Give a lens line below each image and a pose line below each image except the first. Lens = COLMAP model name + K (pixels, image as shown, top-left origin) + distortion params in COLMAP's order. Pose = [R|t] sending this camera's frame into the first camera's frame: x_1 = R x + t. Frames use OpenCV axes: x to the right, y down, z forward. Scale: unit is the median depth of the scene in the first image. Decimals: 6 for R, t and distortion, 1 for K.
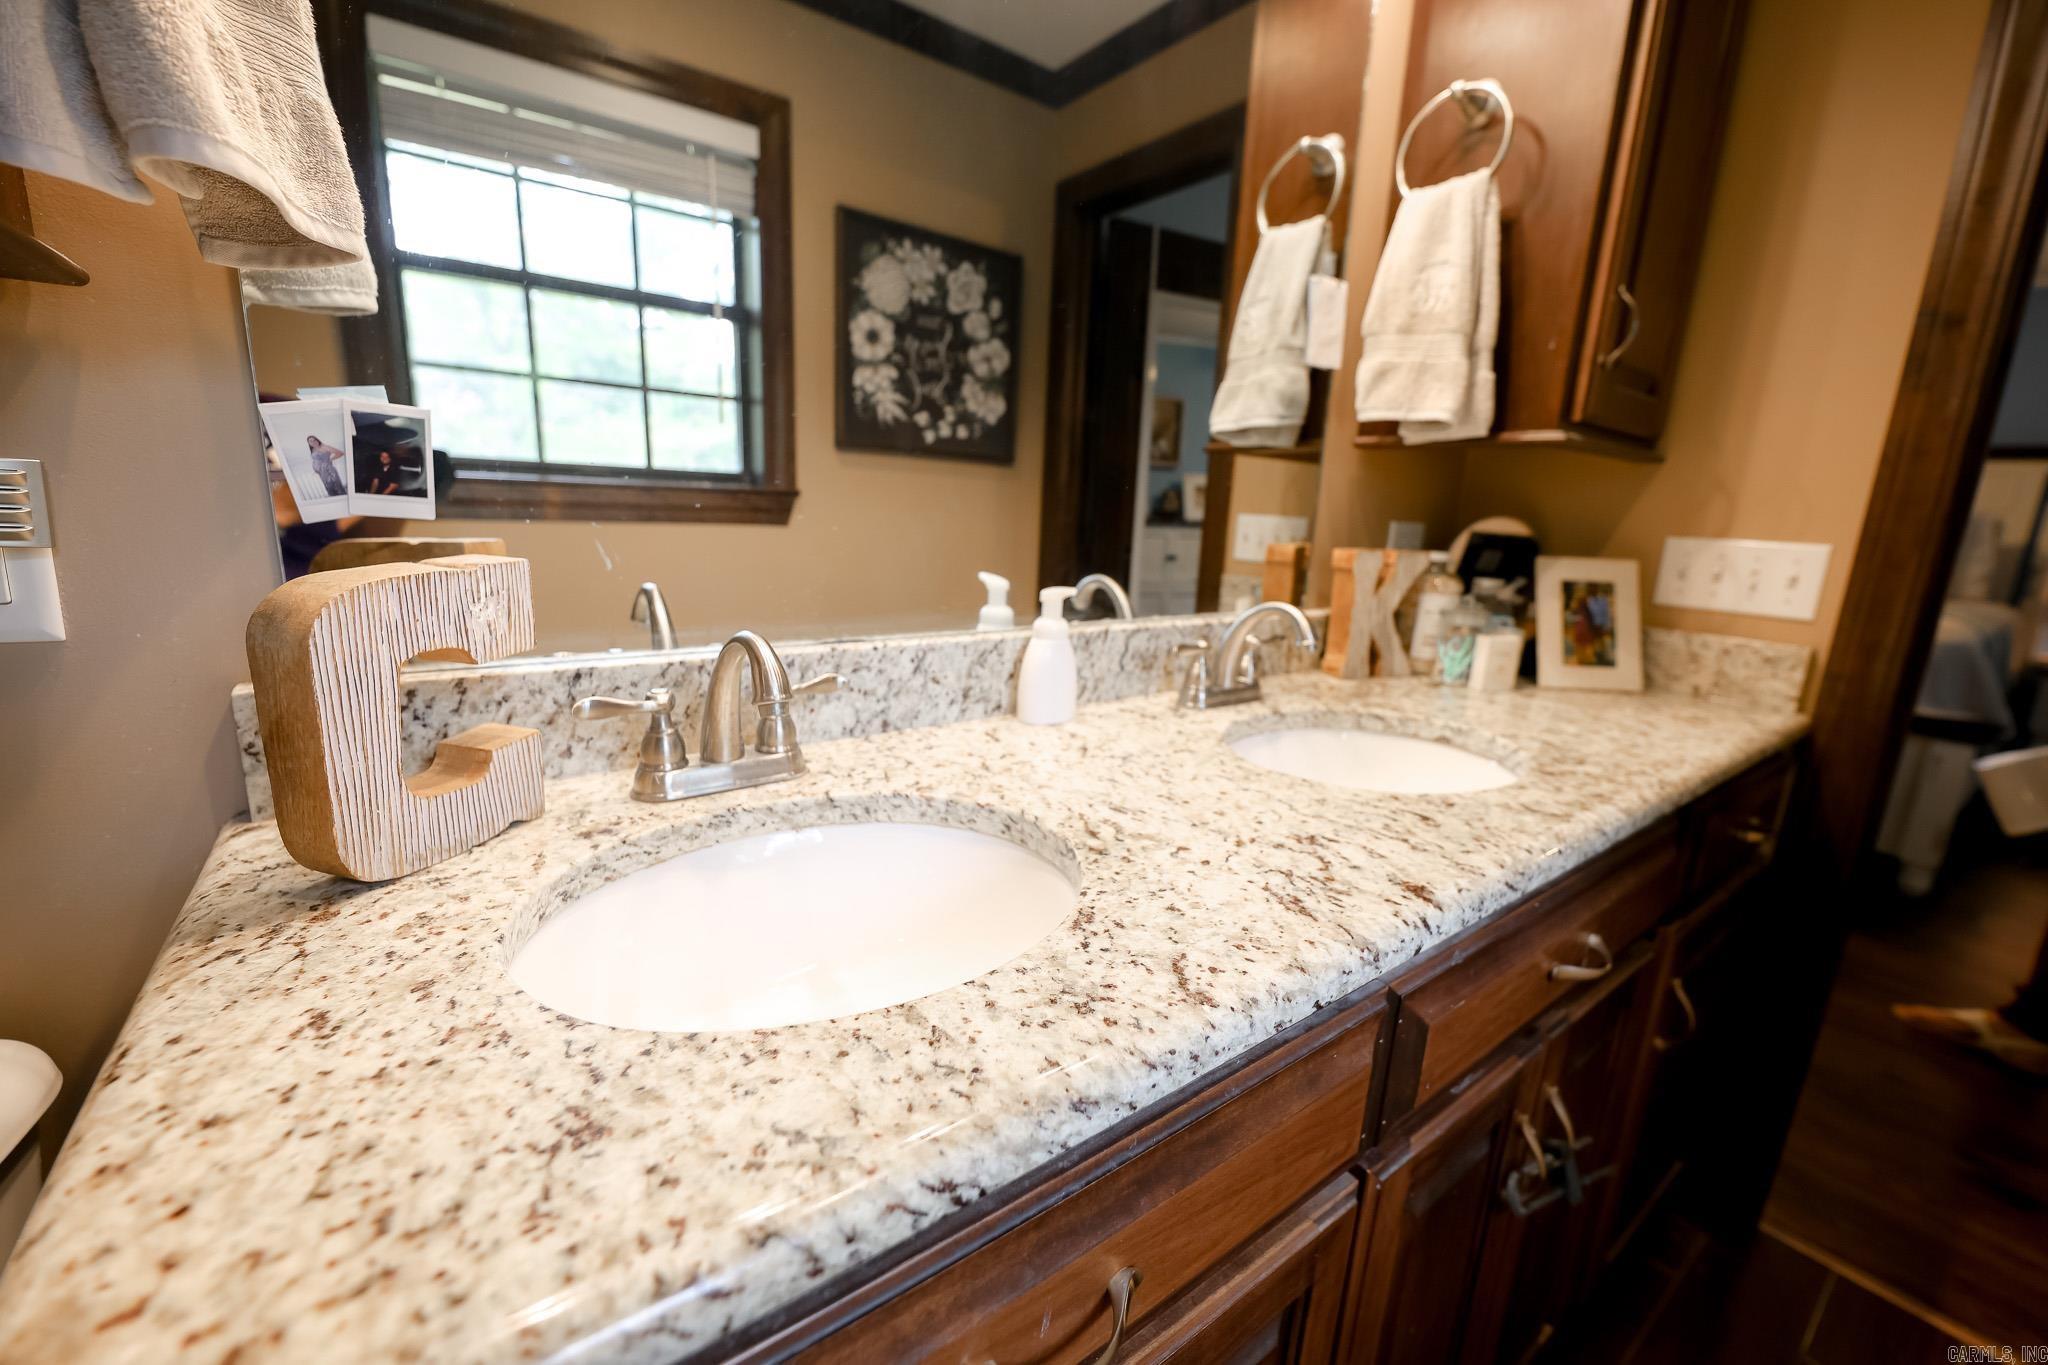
lens RADIAL K [[820.7, 0, 1011.1], [0, 820.7, 678.0], [0, 0, 1]] dist [-0.002394, -0.002291]
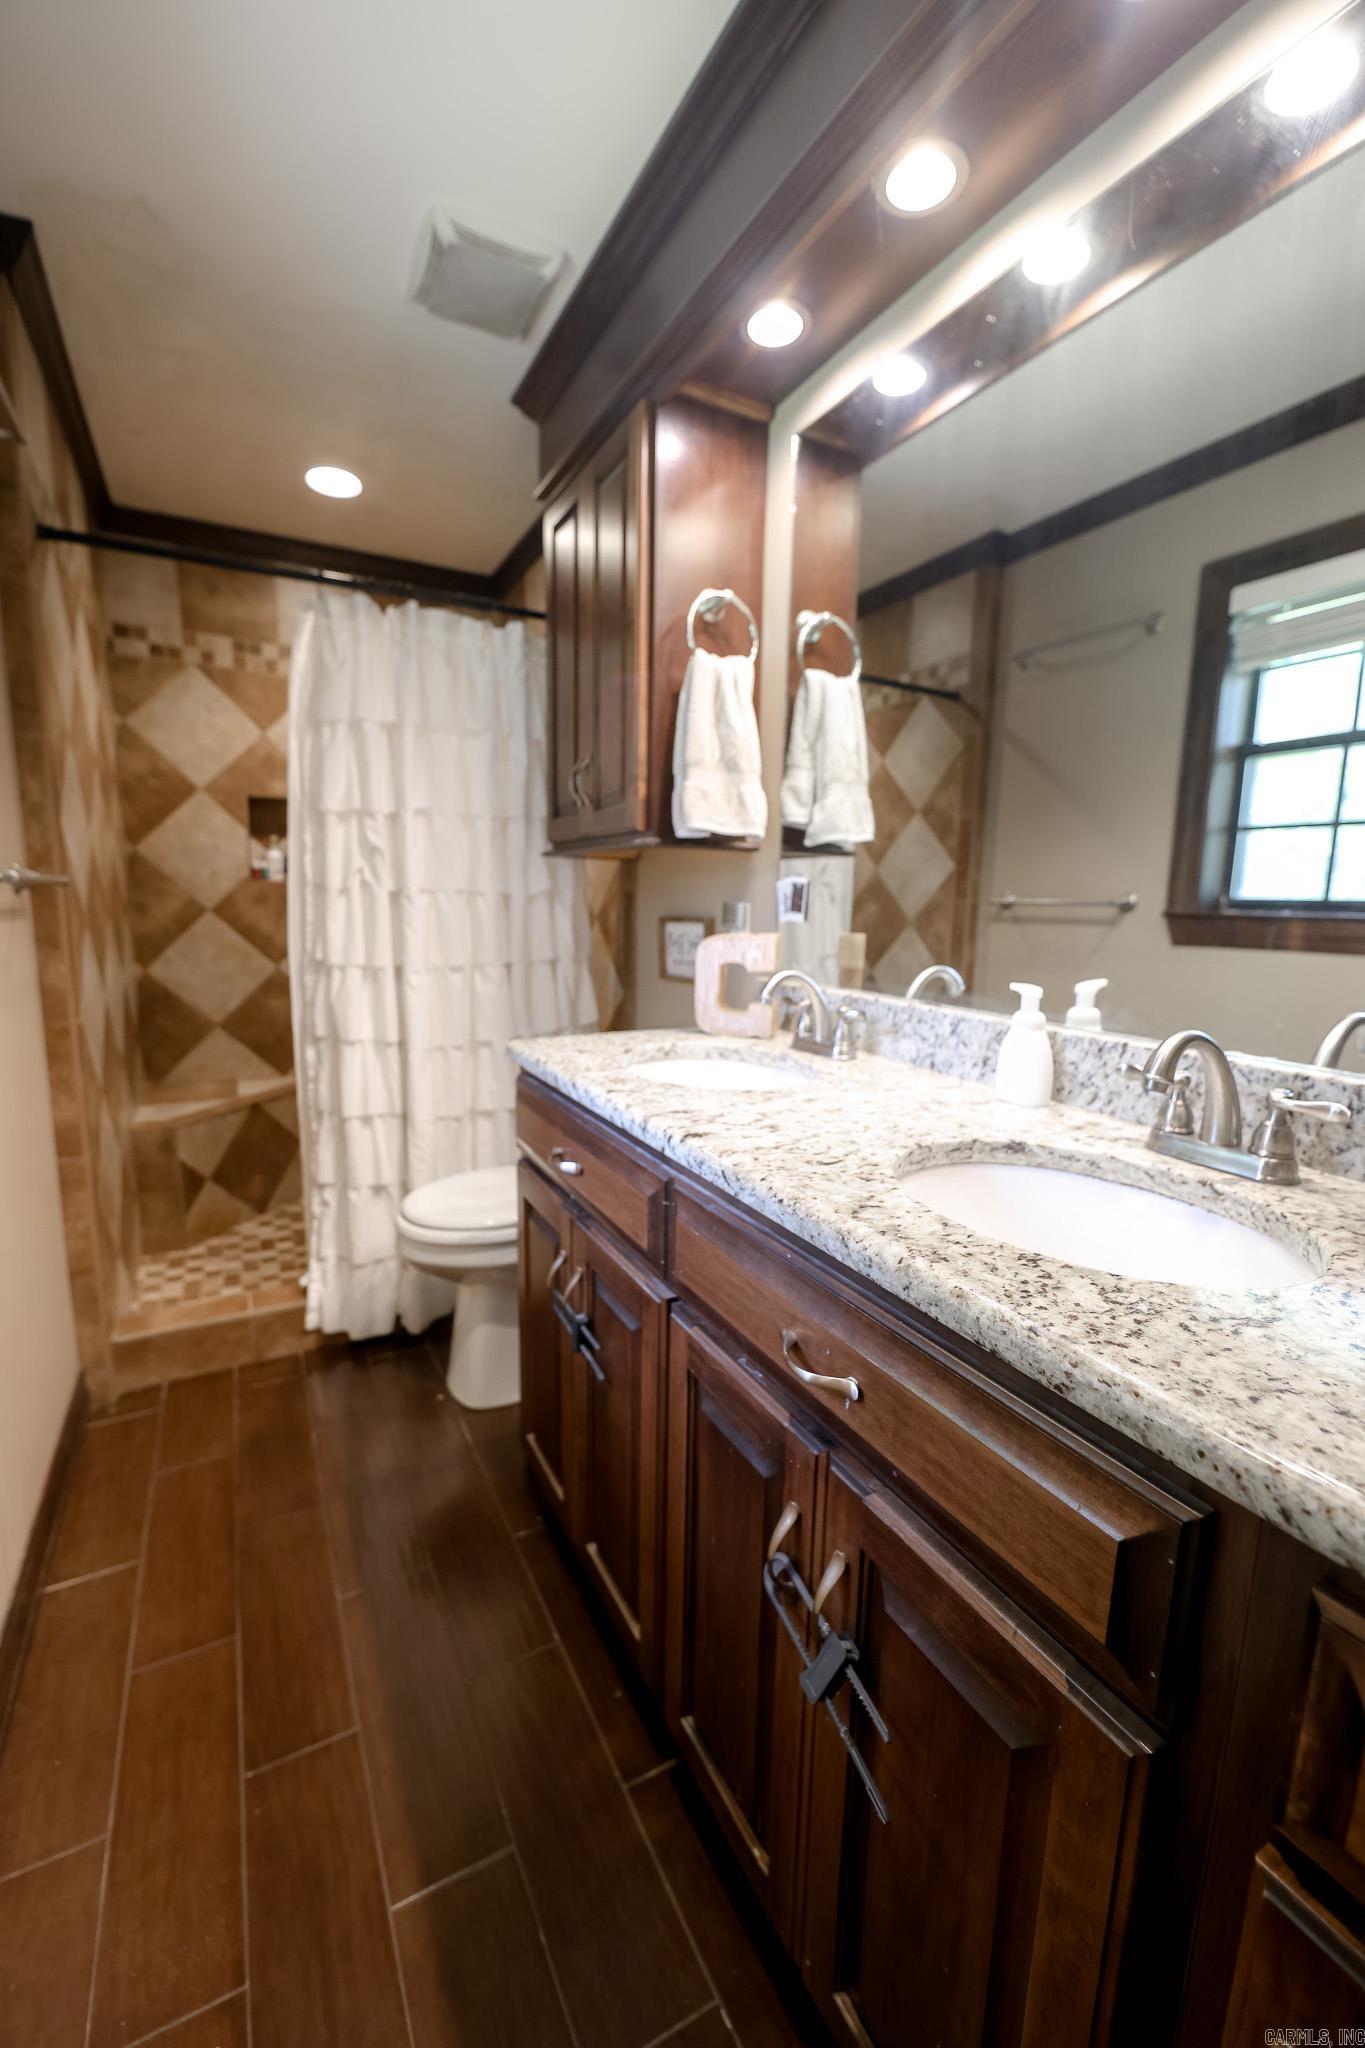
lens RADIAL K [[820.7, 0, 673.9], [0, 820.7, 1023.7], [0, 0, 1]] dist [-0.002394, -0.002291]
pose [[-0.145430, 0.102476, -0.984047, 1.352914], [-0.236424, 0.962206, 0.135142, -0.102114], [0.960705, 0.252306, -0.115705, 0.718483]]
